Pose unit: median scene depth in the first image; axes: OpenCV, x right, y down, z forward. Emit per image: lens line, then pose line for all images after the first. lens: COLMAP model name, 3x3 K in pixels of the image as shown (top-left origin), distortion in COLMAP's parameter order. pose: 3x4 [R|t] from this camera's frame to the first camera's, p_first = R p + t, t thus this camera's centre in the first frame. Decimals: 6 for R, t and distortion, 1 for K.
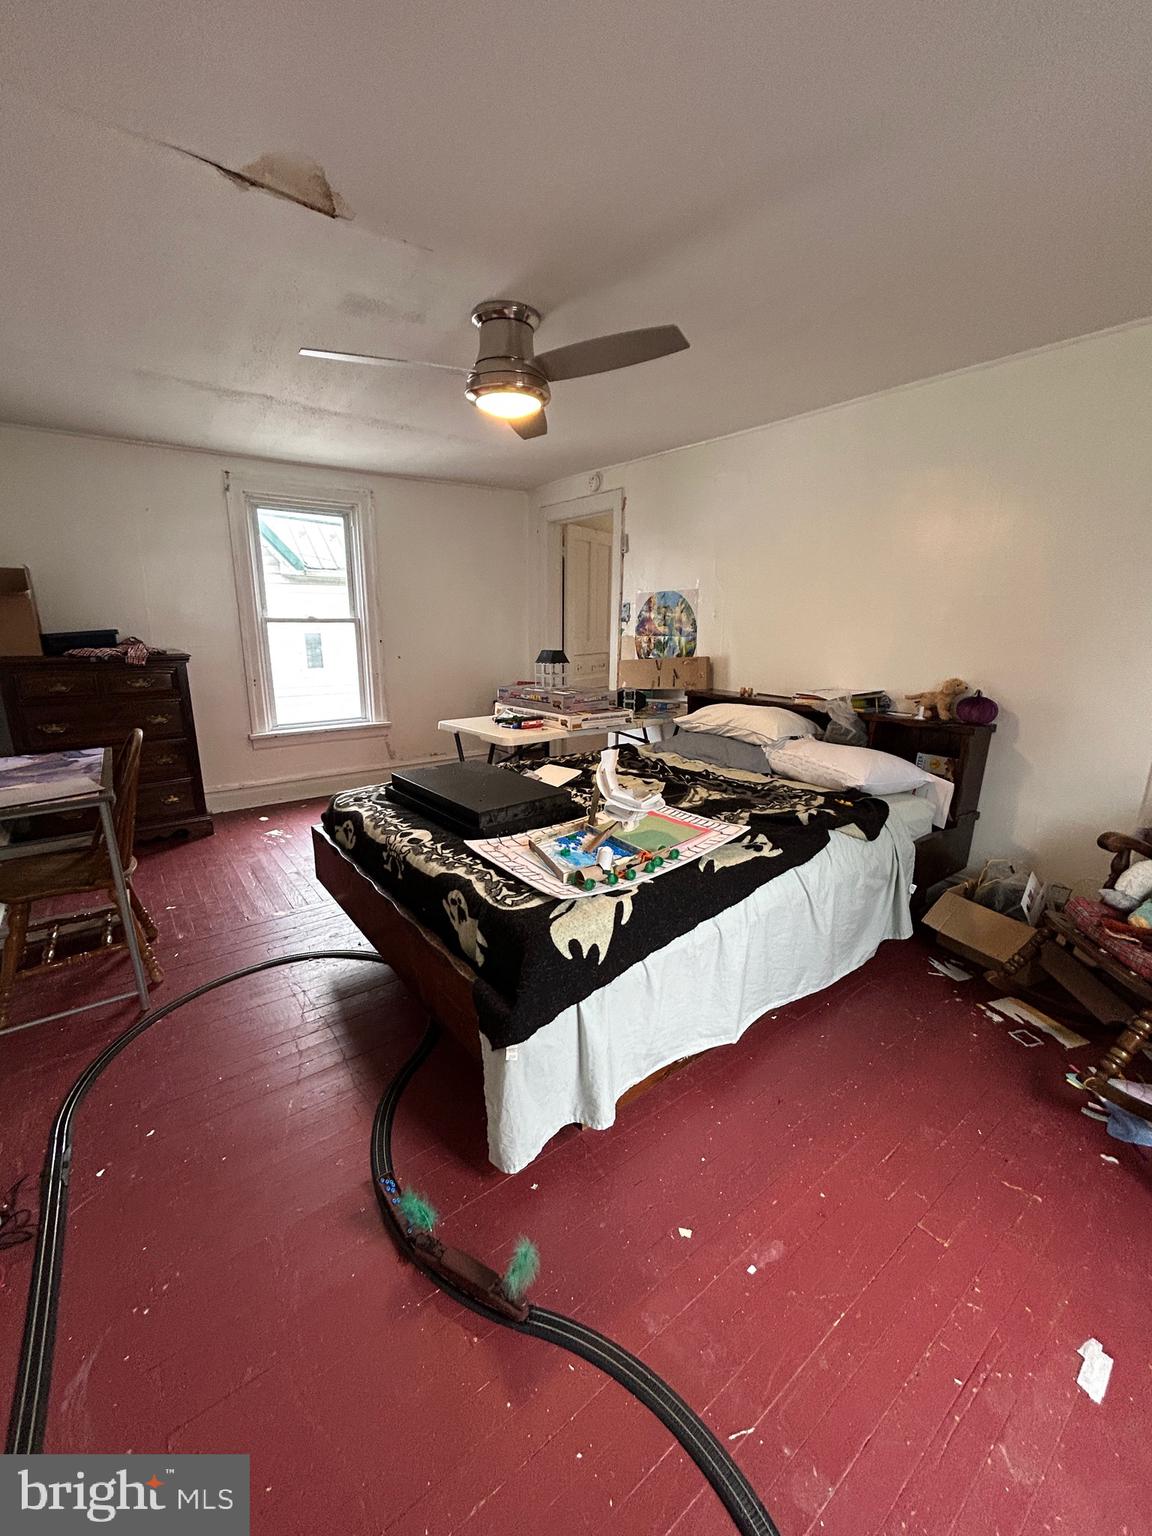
lens RADIAL K [[616.6, 0, 577.3], [0, 616.6, 771.8], [0, 0, 1]] dist [0.000227, 0.000352]
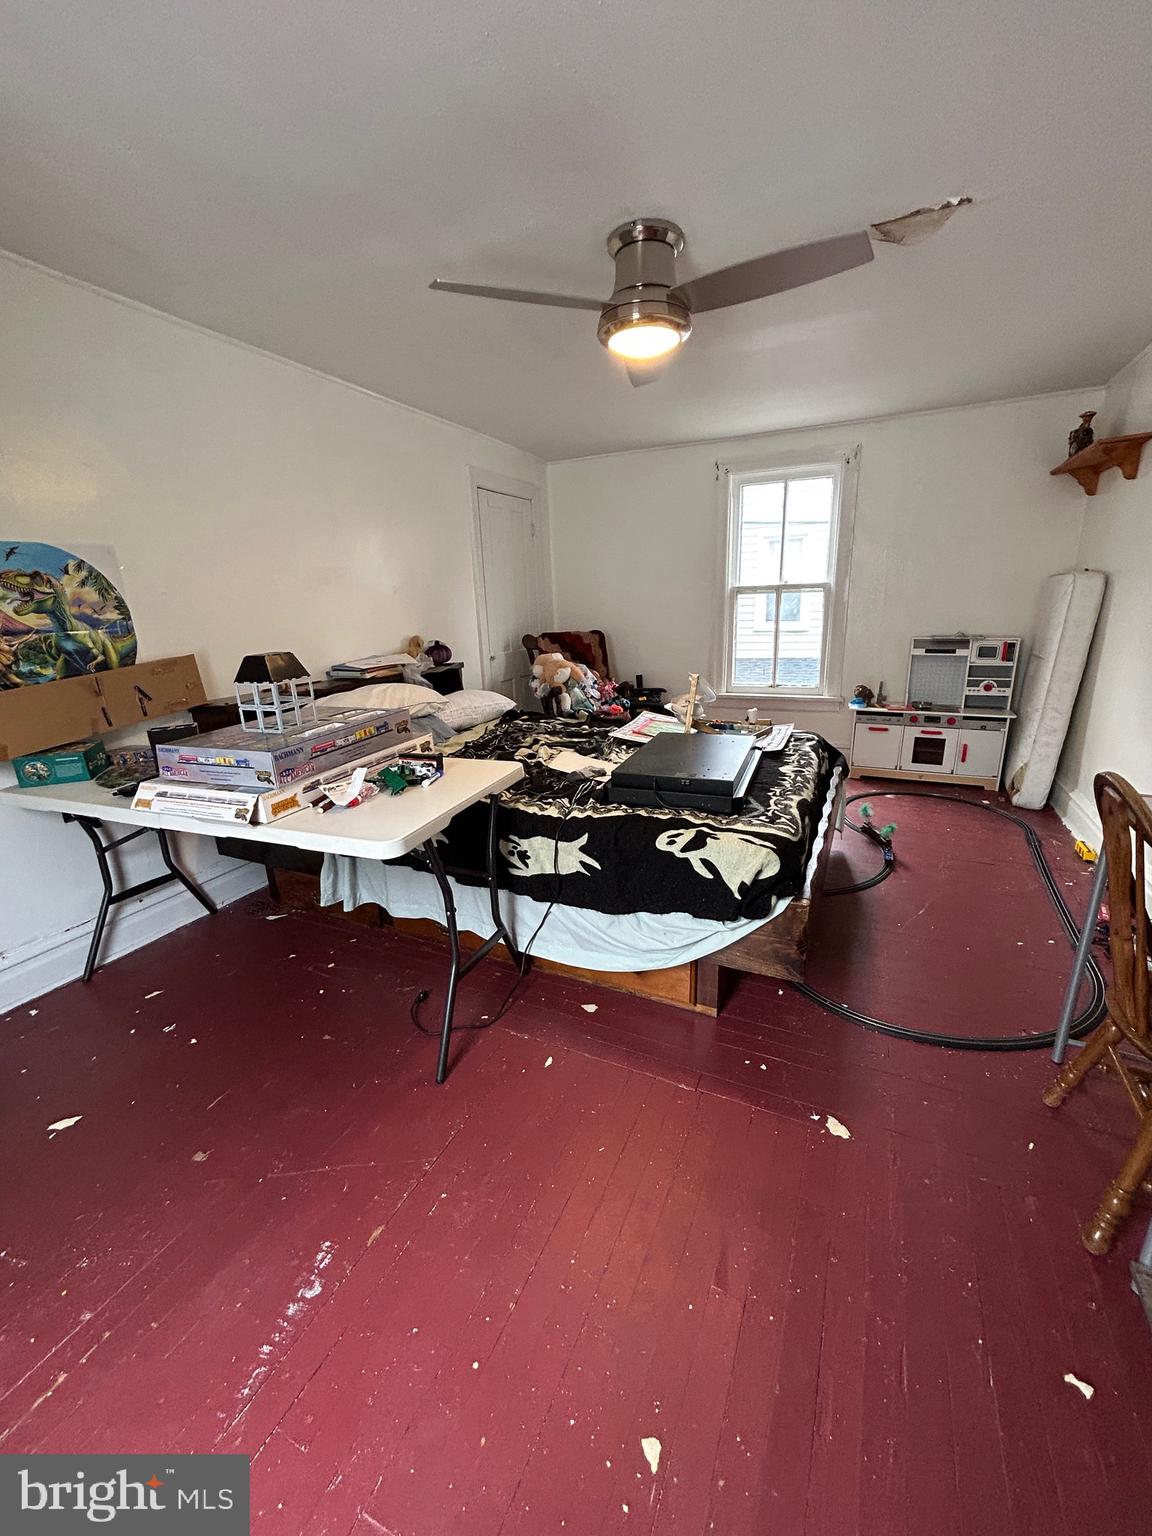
lens RADIAL K [[616.6, 0, 577.3], [0, 616.6, 771.8], [0, 0, 1]] dist [0.000227, 0.000352]
pose [[-0.458578, -0.238092, 0.856165, -0.775745], [0.239183, 0.894818, 0.376952, -0.308231], [-0.855861, 0.377642, -0.353396, 1.279954]]
